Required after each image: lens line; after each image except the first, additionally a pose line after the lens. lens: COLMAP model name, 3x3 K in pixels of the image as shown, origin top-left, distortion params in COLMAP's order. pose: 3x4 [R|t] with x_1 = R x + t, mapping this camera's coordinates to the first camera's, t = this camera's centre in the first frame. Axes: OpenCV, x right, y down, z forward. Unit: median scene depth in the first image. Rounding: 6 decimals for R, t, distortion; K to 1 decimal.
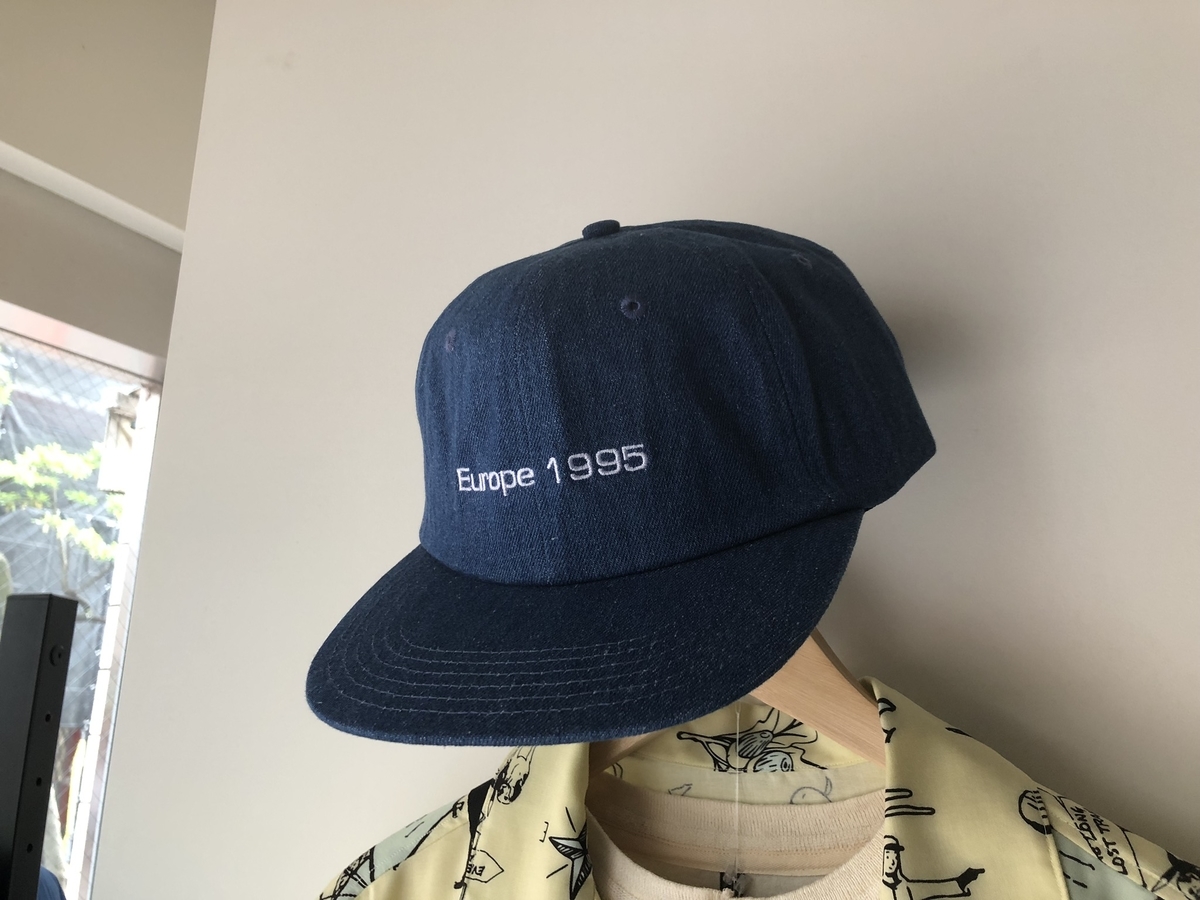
lens RADIAL K [[979.7, 0, 601.9], [0, 979.7, 430.8], [0, 0, 1]] dist [-0.009540, -0.001634]
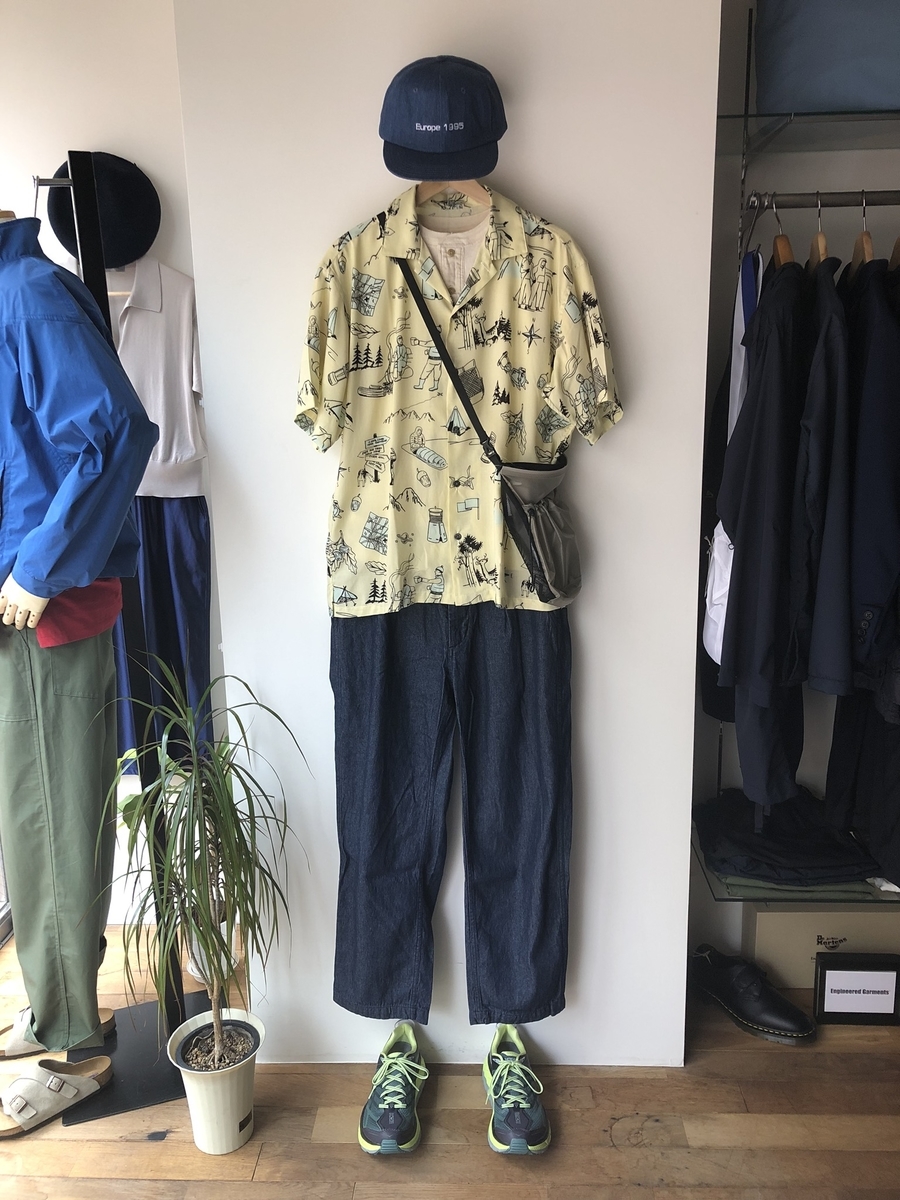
lens RADIAL K [[994.9, 0, 454.2], [0, 994.9, 576.4], [0, 0, 1]] dist [0.072120, 0.001547]
pose [[0.880214, -0.121621, 0.458728, -2.157775], [-0.115625, 0.882519, 0.455841, -0.233646], [-0.460276, -0.454278, 0.762743, -3.214257]]
